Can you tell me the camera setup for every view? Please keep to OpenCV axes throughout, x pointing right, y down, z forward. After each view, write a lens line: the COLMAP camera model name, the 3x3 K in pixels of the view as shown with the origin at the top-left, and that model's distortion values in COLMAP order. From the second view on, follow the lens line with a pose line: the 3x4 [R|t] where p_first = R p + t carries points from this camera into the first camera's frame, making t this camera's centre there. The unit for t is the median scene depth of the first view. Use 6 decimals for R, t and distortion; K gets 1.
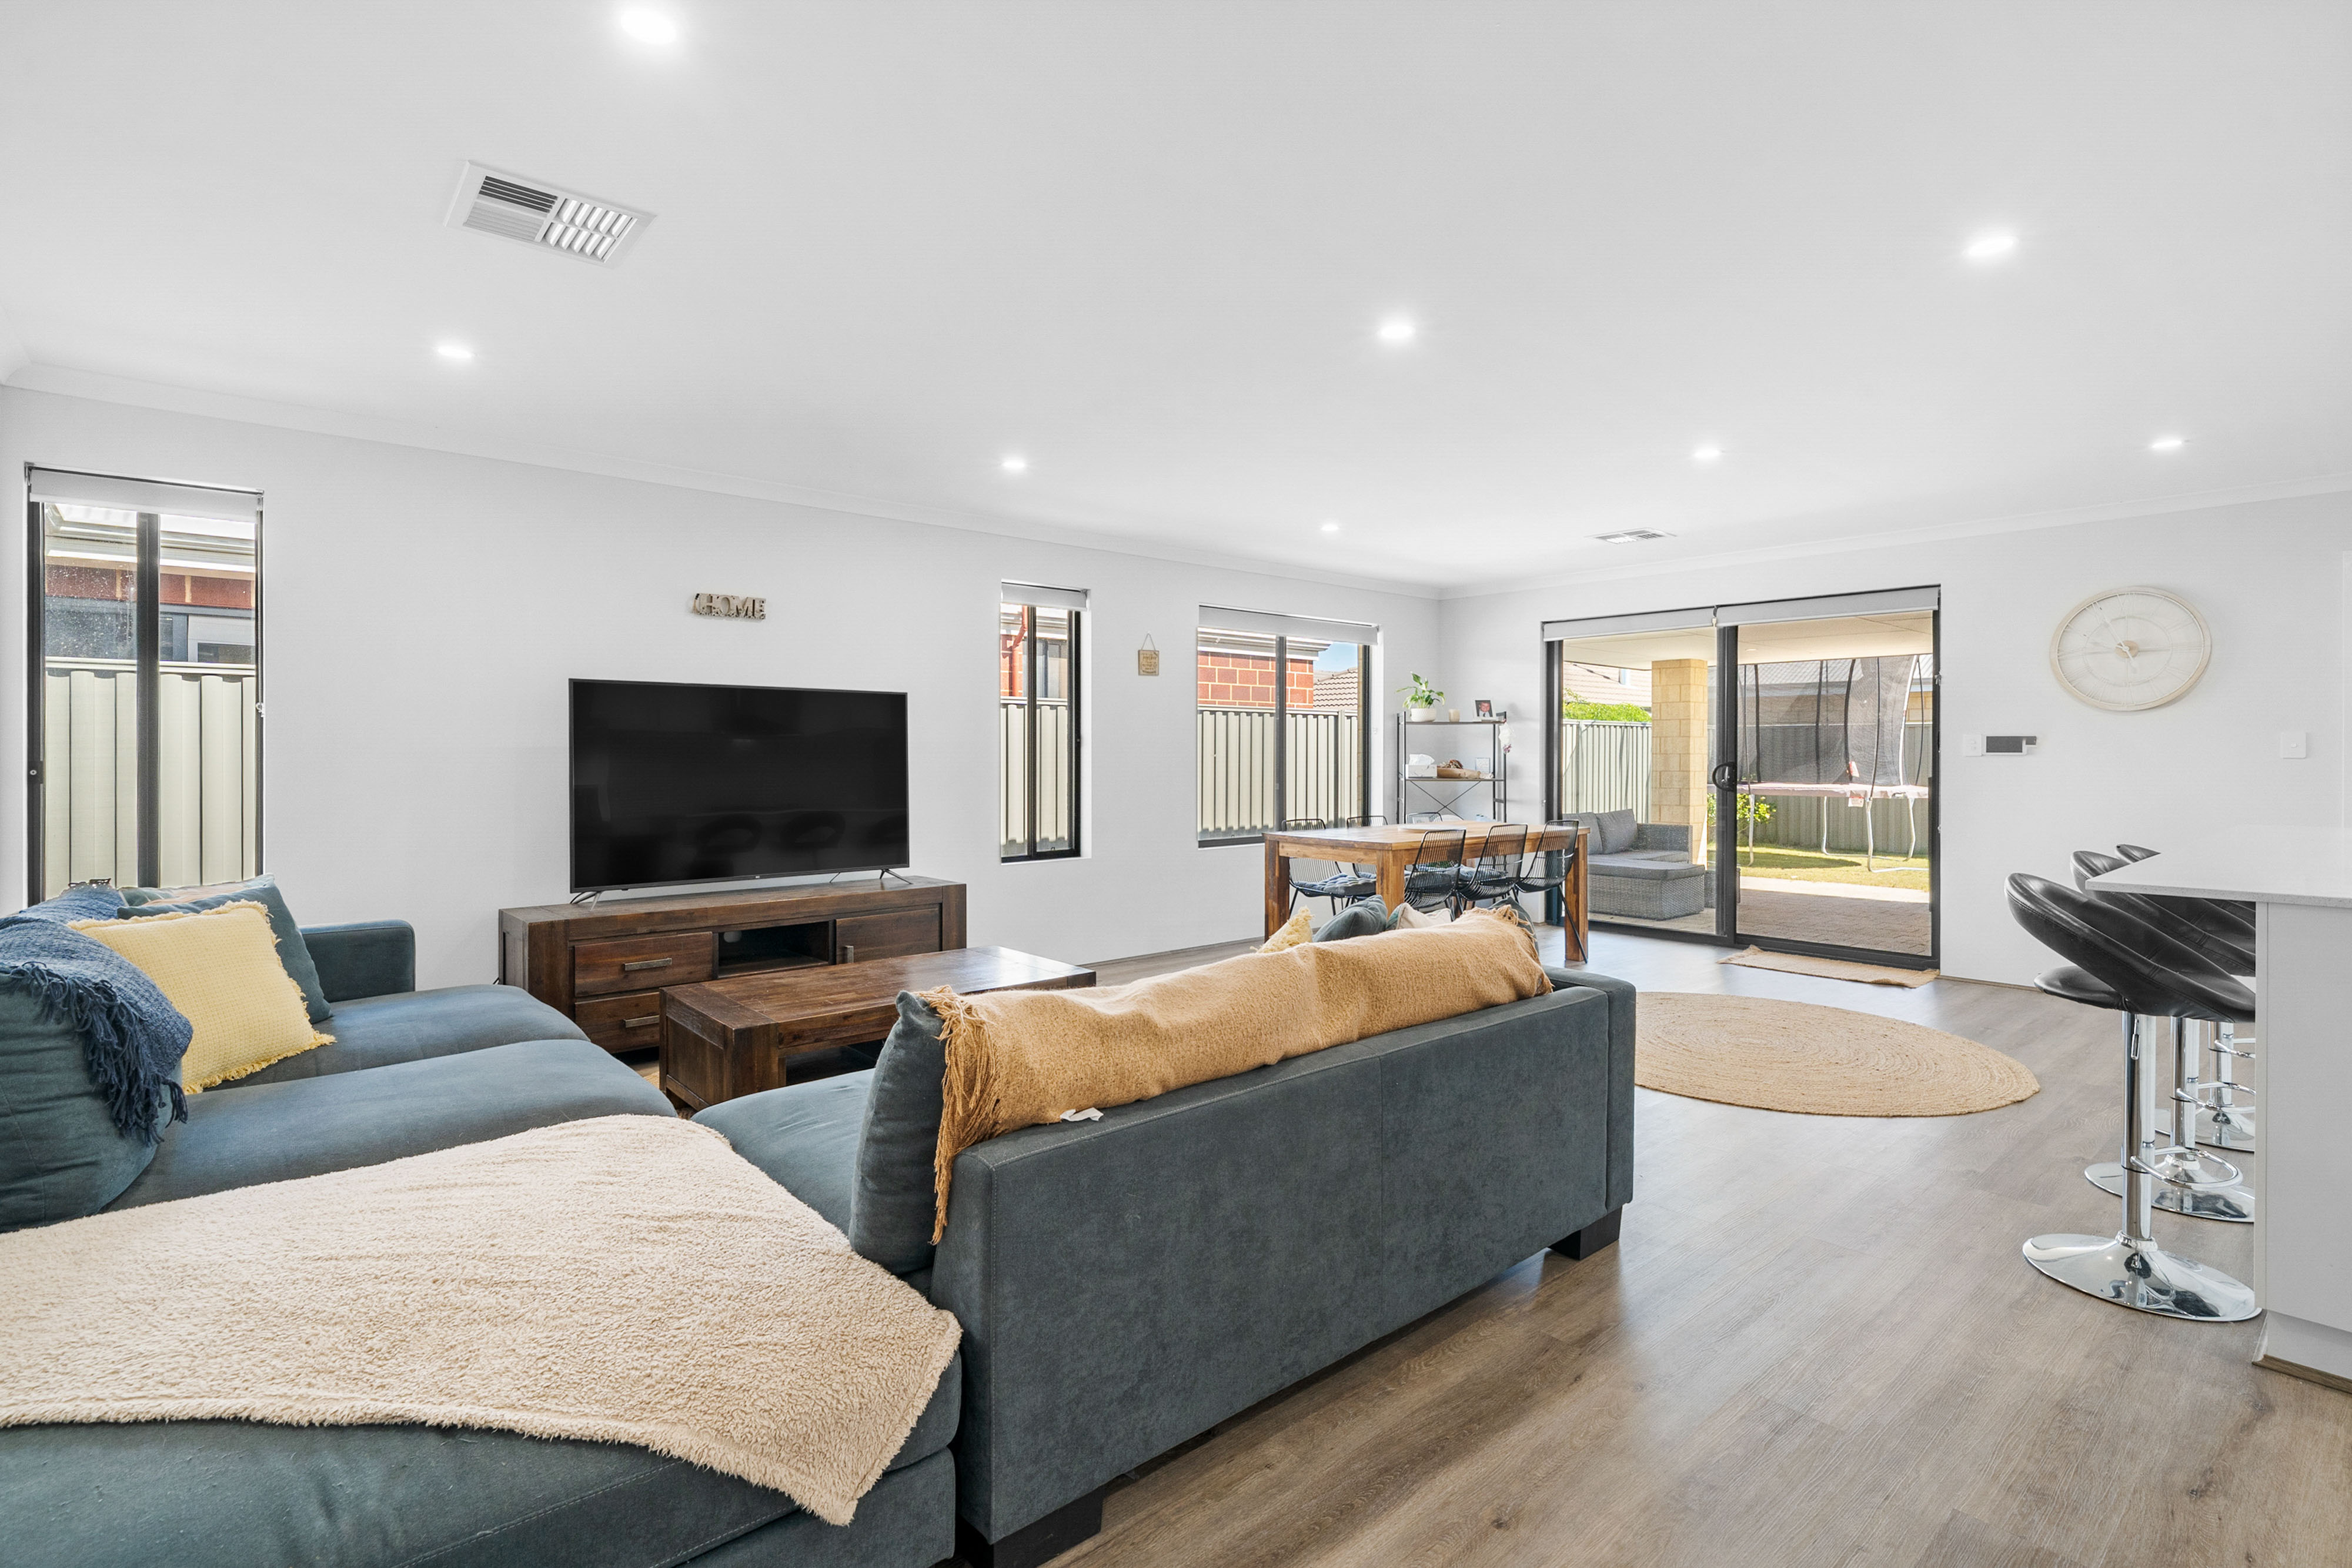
lens RADIAL K [[1114.0, 0, 1183.7], [0, 1114.0, 755.4], [0, 0, 1]] dist [-0.001246, -0.000152]
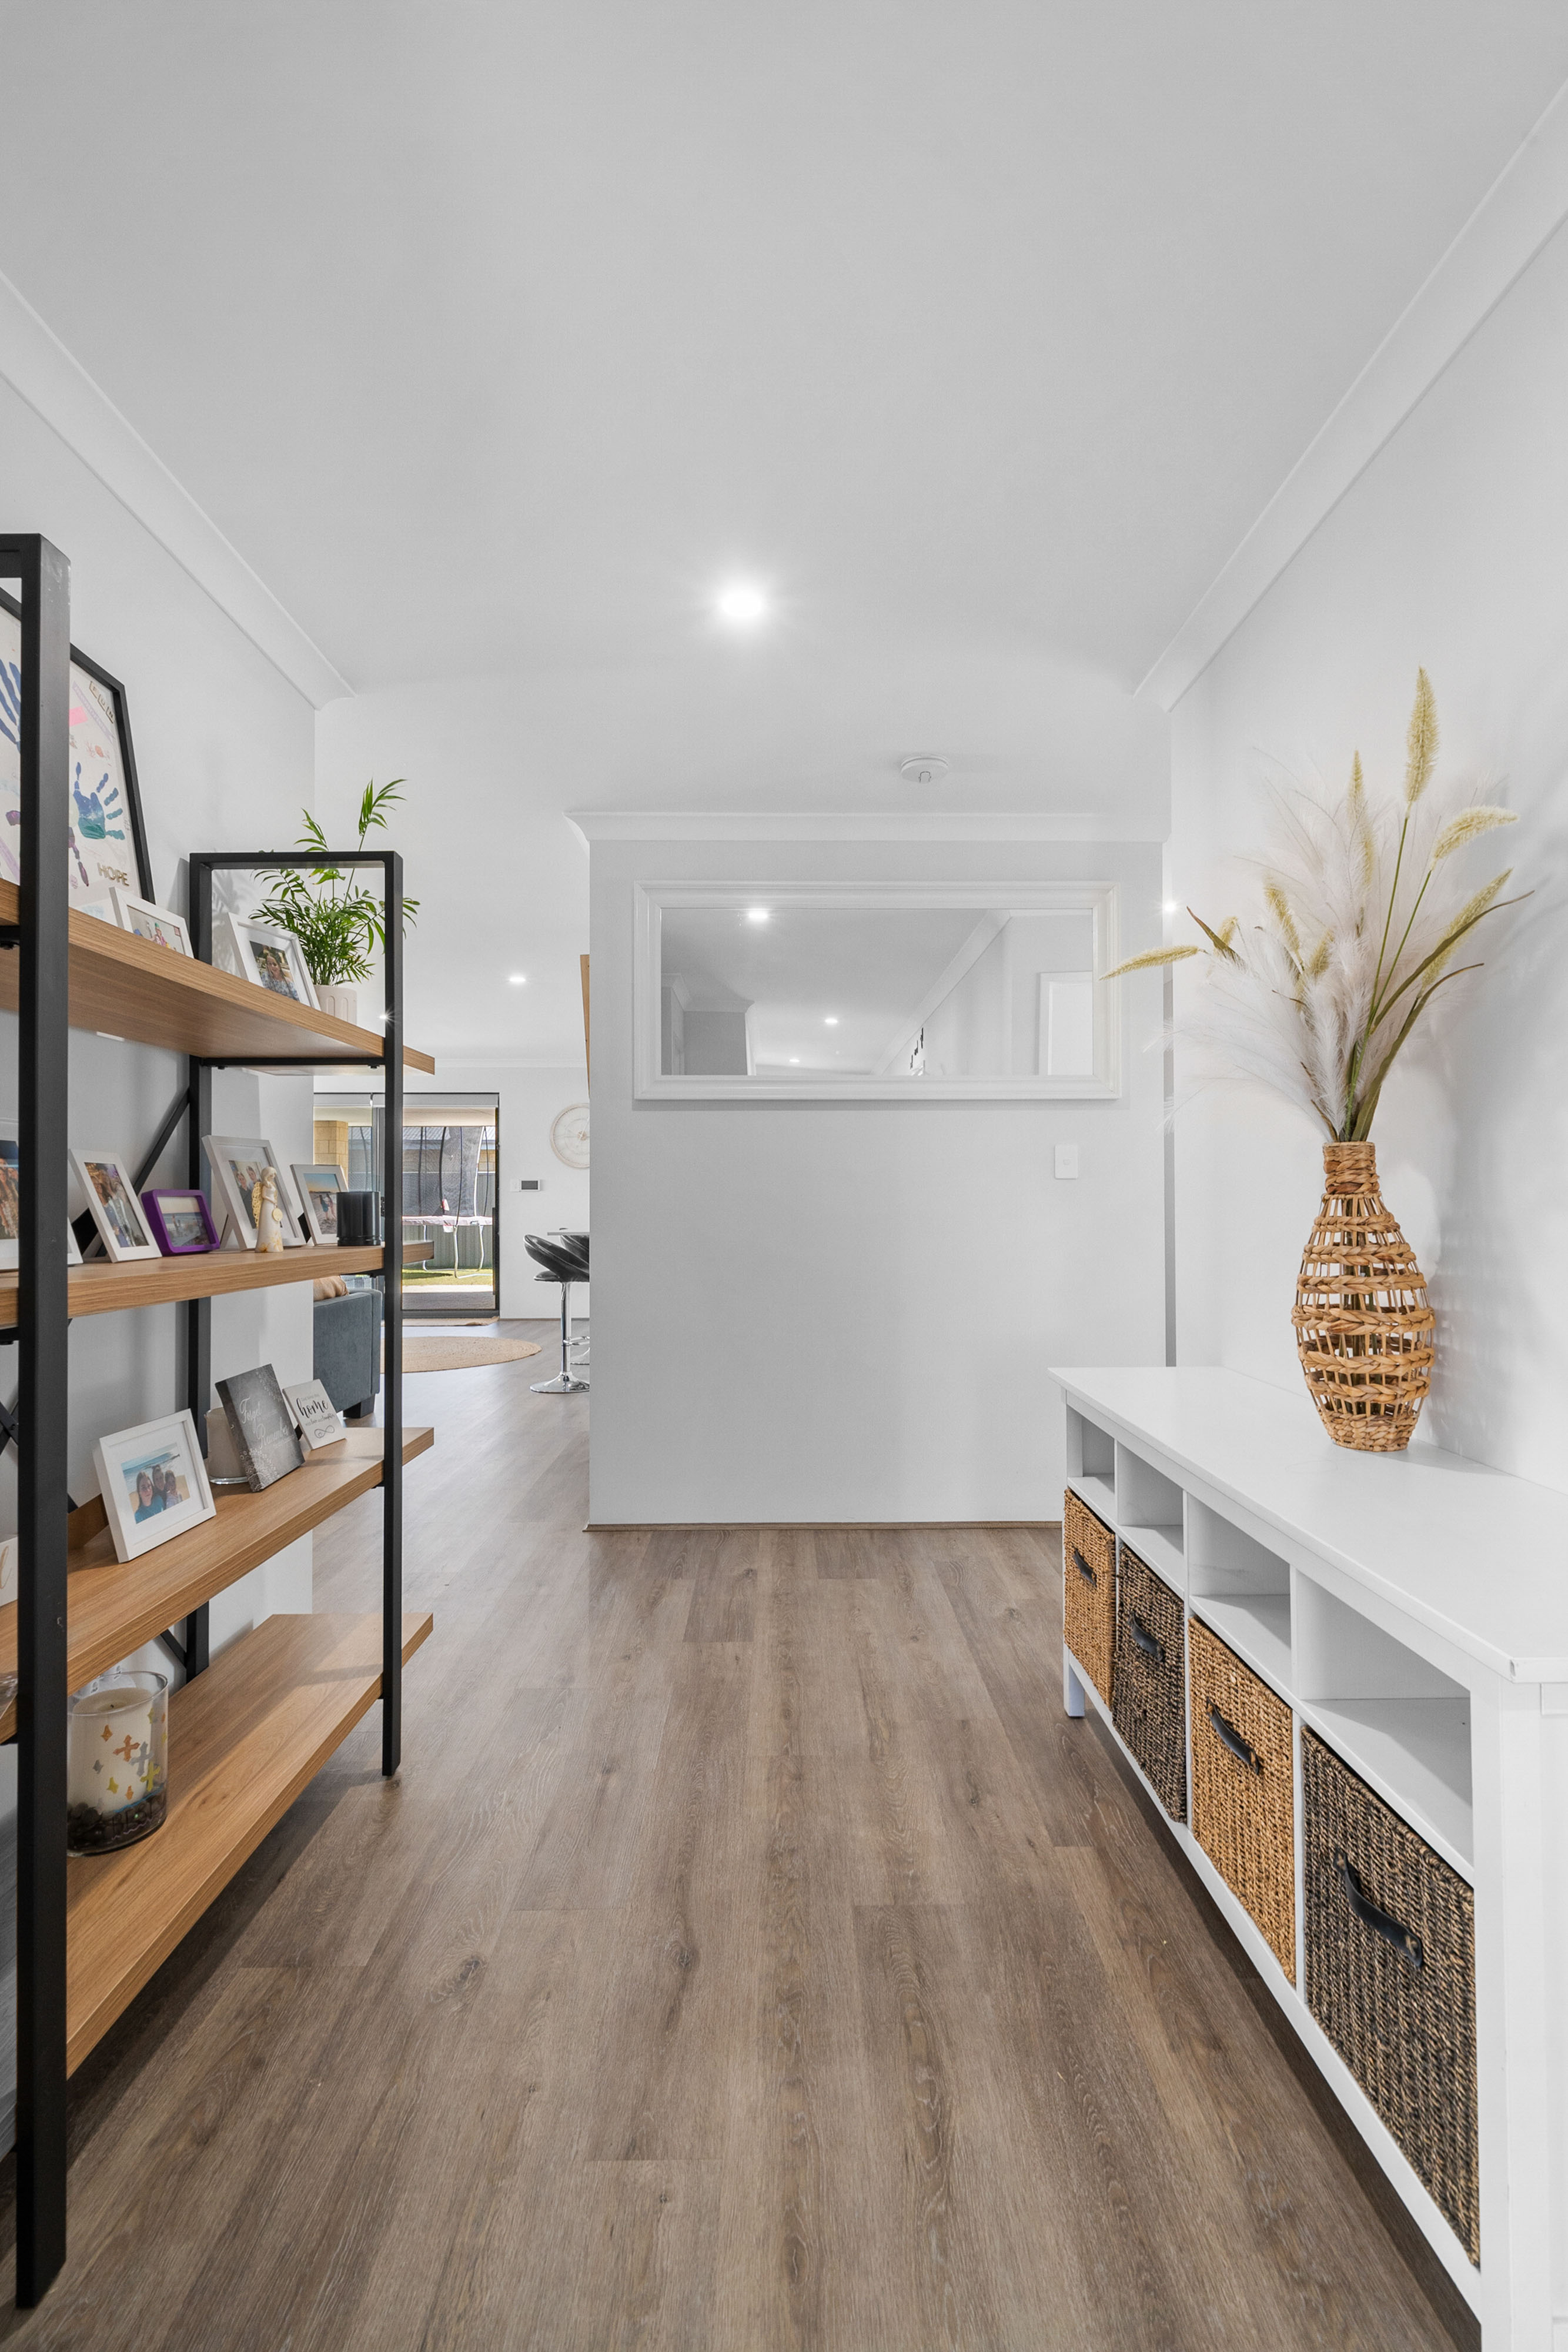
lens RADIAL K [[1114.0, 0, 784.0], [0, 1114.0, 1176.0], [0, 0, 1]] dist [-0.001246, -0.000152]
pose [[0.661927, 0.011835, 0.749475, -0.198476], [0.005217, 0.999778, -0.020395, 0.008657], [-0.749550, 0.017411, 0.661719, -0.290223]]
